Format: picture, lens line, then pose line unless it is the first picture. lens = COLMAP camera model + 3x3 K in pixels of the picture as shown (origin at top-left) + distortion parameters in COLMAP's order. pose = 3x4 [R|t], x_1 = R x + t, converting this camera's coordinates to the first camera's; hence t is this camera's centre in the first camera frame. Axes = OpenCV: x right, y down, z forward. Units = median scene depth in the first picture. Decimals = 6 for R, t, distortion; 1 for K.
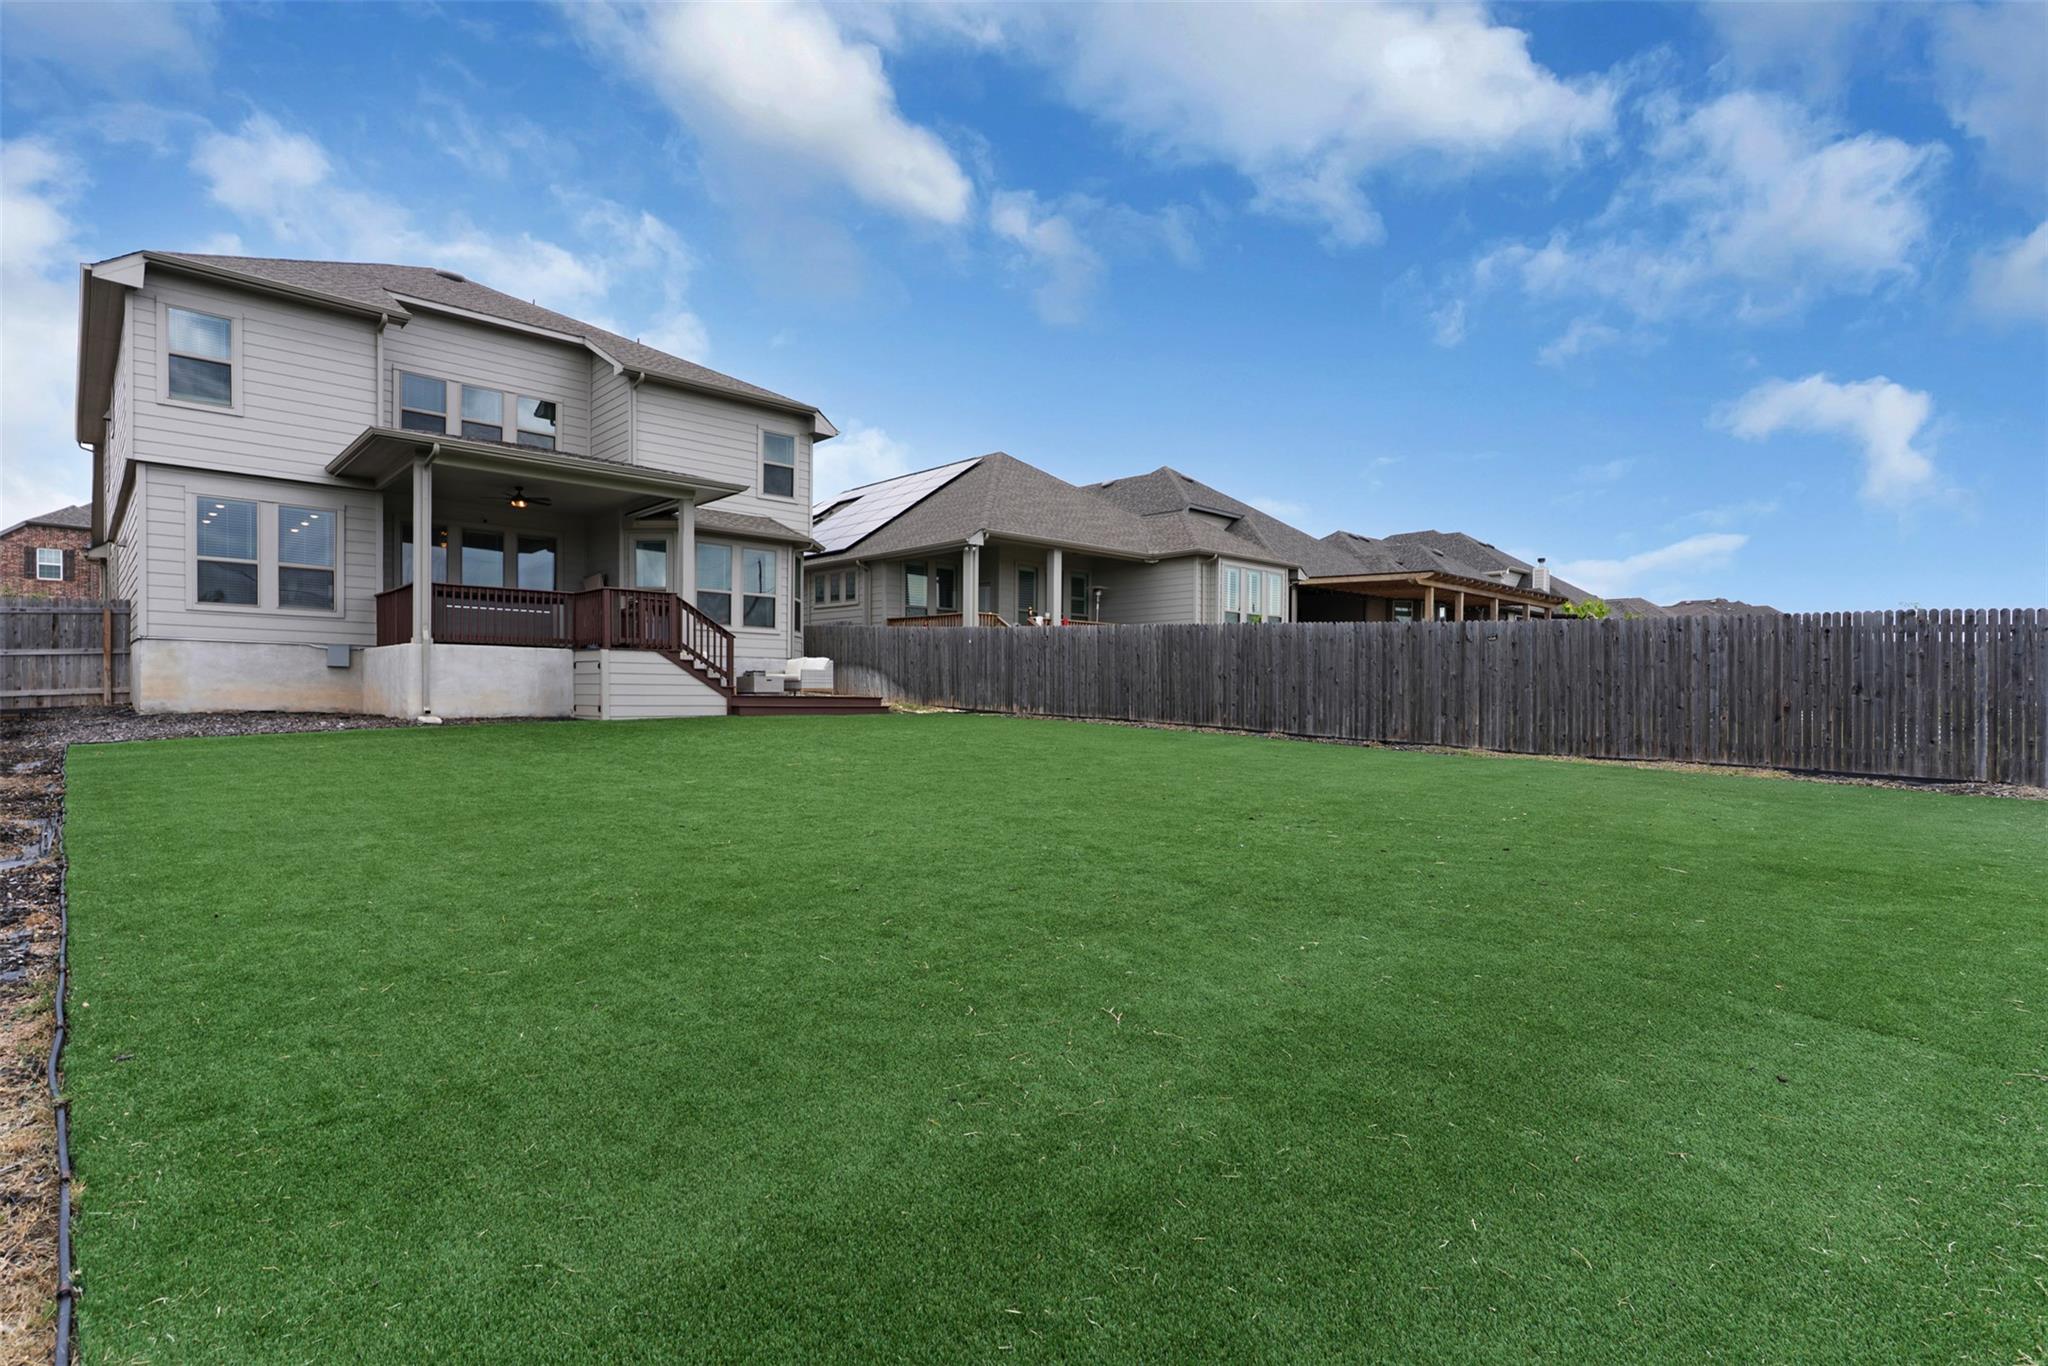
lens RADIAL K [[991.2, 0, 1030.2], [0, 991.2, 691.8], [0, 0, 1]] dist [0.004726, -0.000164]
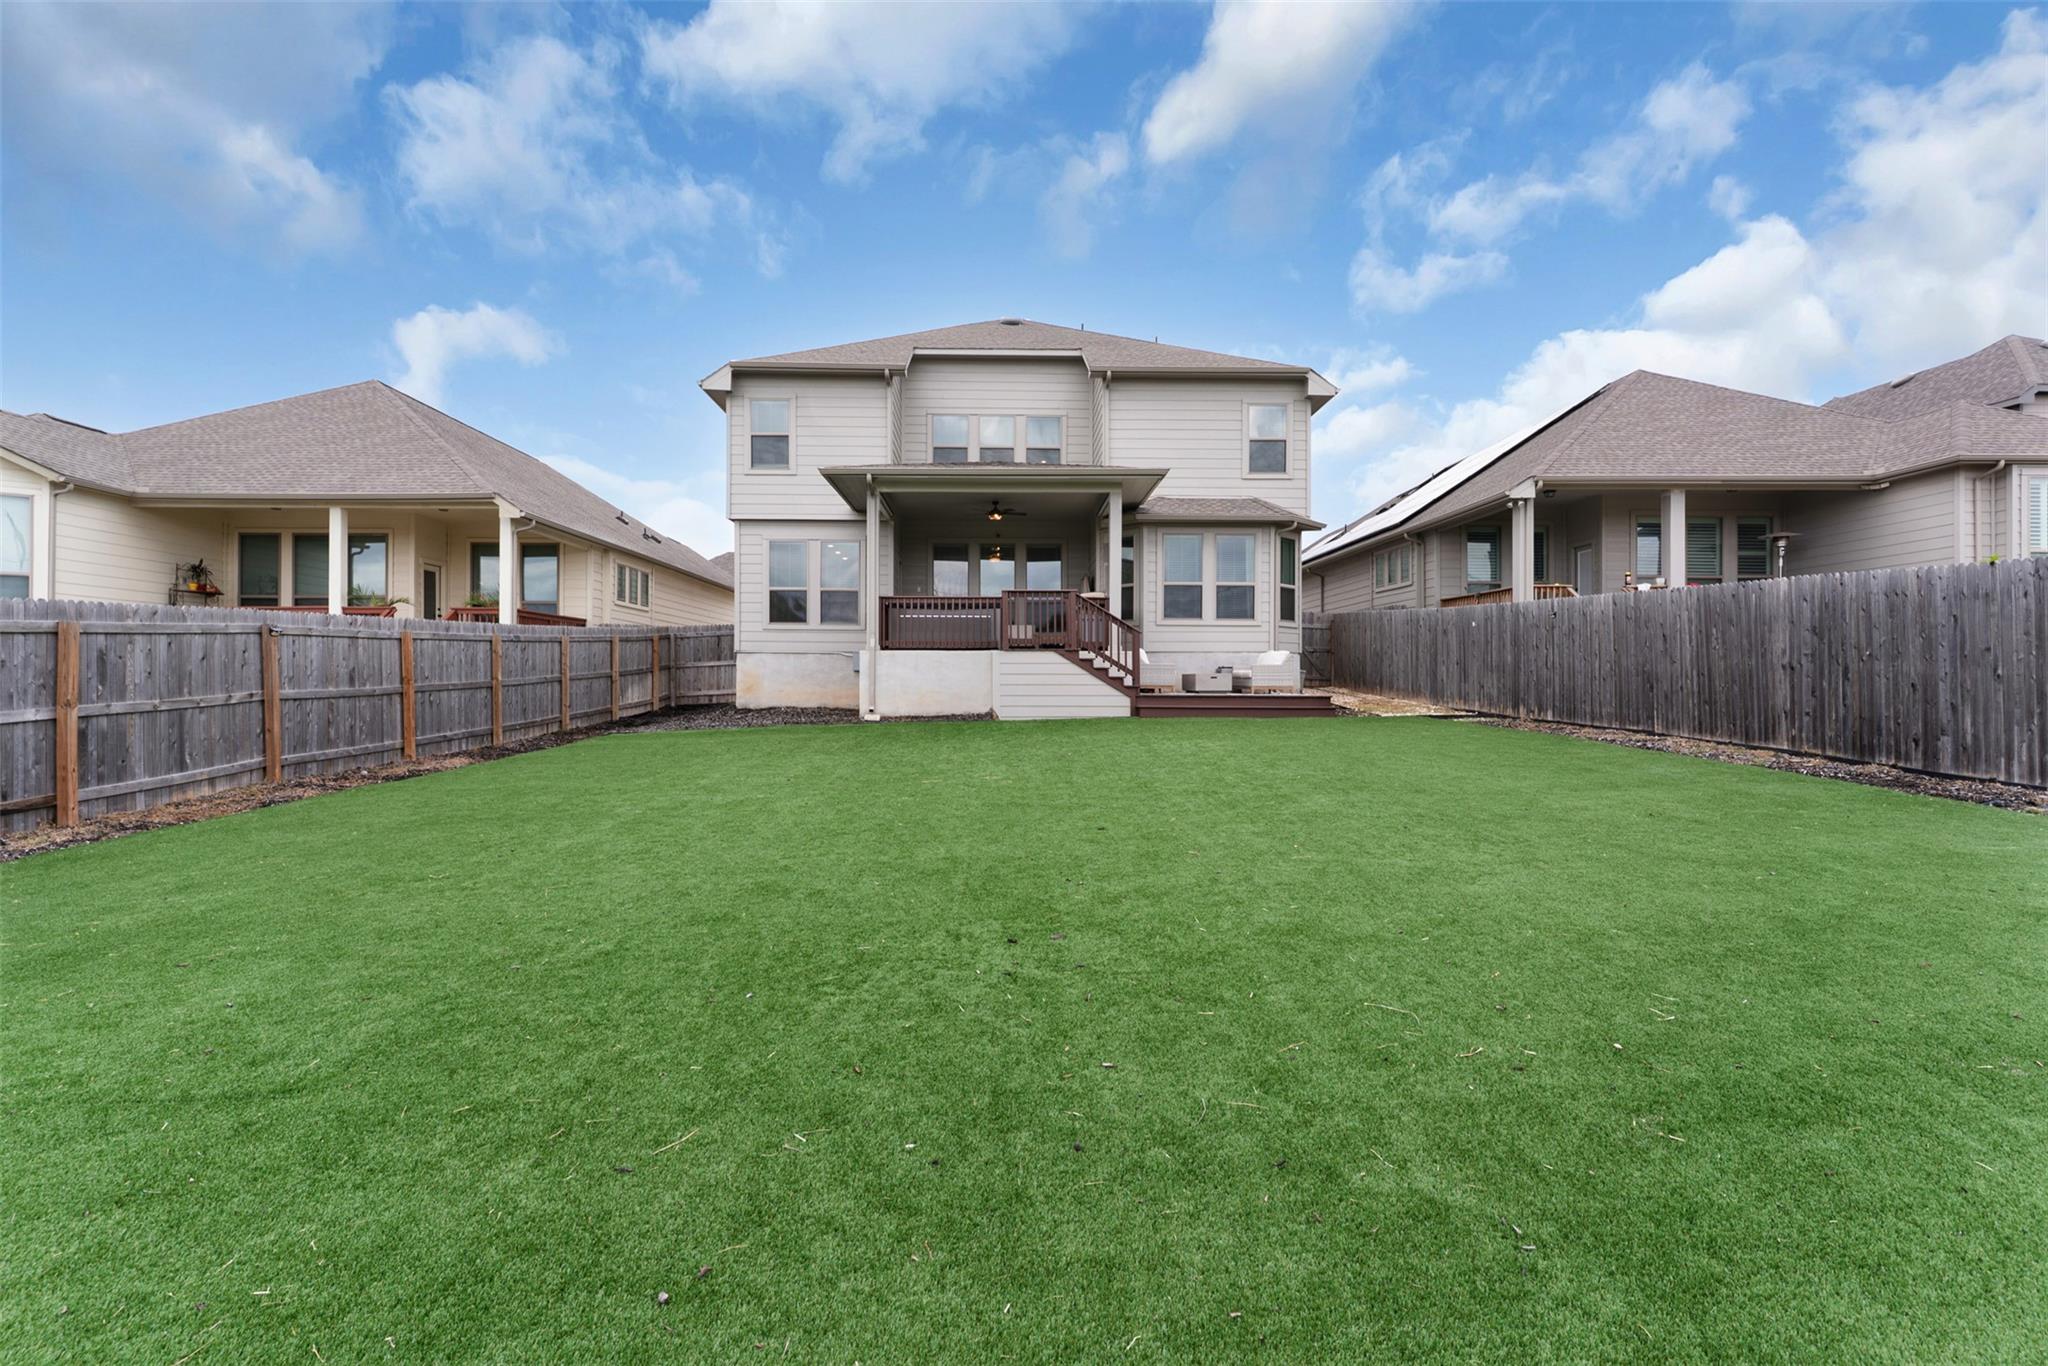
lens RADIAL K [[991.2, 0, 1028.0], [0, 991.2, 670.8], [0, 0, 1]] dist [0.004726, -0.000164]
pose [[0.745981, -0.014033, -0.665819, 0.228119], [0.006504, 0.999884, -0.013787, -0.006745], [0.665935, 0.005954, 0.745986, 0.218930]]
